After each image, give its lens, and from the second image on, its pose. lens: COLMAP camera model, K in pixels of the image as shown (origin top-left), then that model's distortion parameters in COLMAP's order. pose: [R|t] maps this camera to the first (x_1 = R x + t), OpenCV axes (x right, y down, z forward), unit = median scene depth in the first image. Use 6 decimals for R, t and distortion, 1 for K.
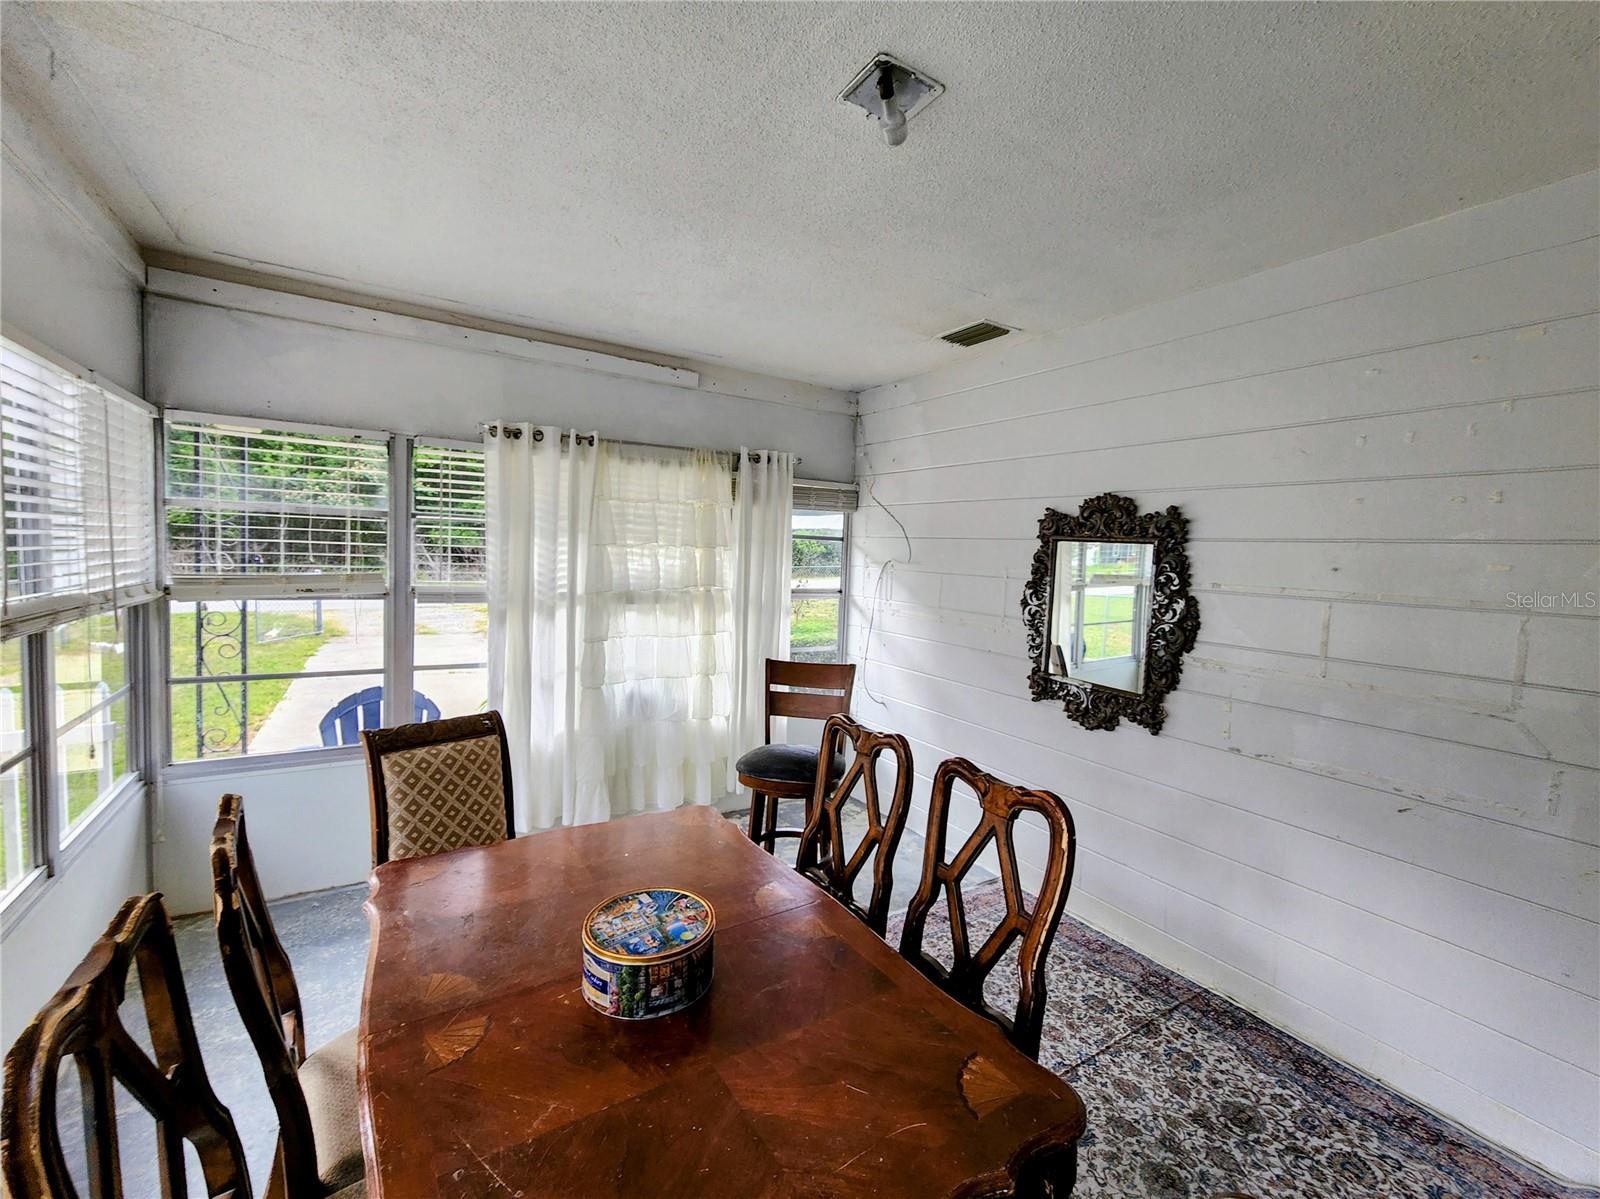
lens RADIAL K [[693.5, 0, 800.0], [0, 693.5, 599.5], [0, 0, 1]] dist [-0.000475, 0.000132]
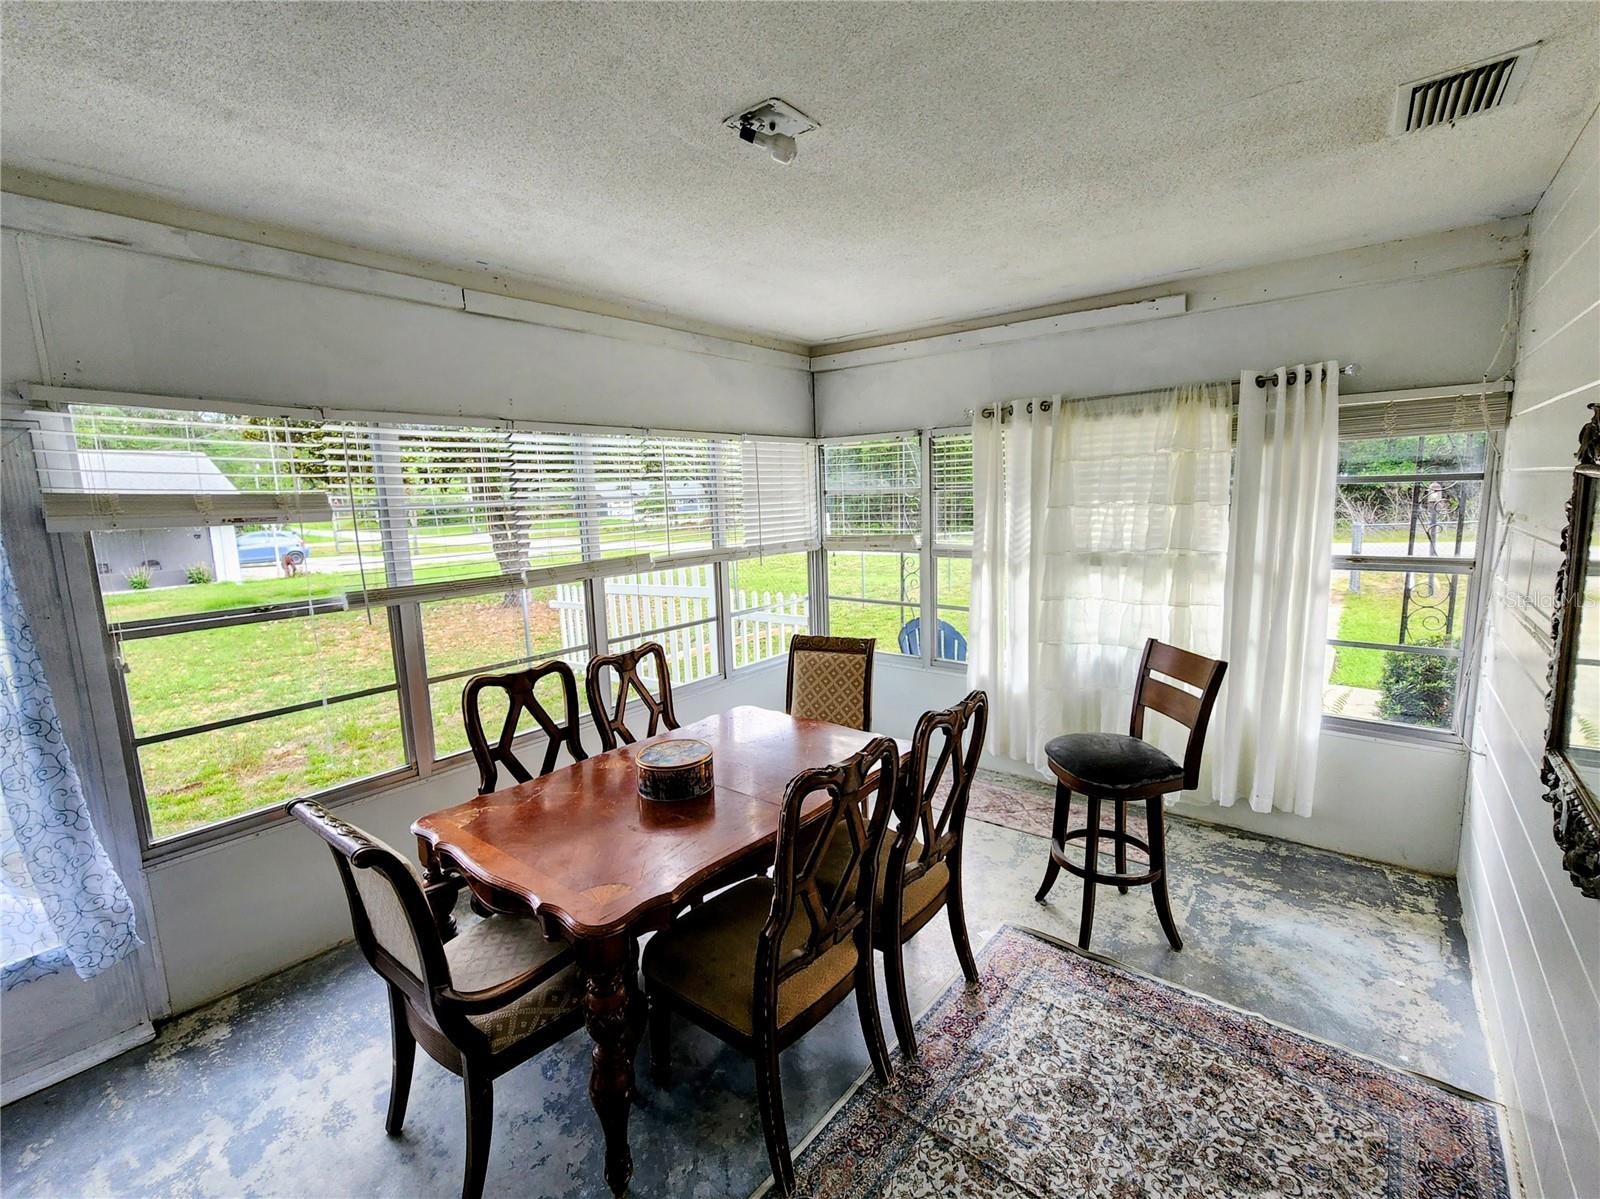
lens RADIAL K [[693.5, 0, 800.0], [0, 693.5, 599.5], [0, 0, 1]] dist [-0.000475, 0.000132]
pose [[0.335423, 0.091497, -0.937614, 0.543298], [-0.025432, 0.995789, 0.088076, -0.021493], [0.941724, -0.005698, 0.336337, 0.283516]]
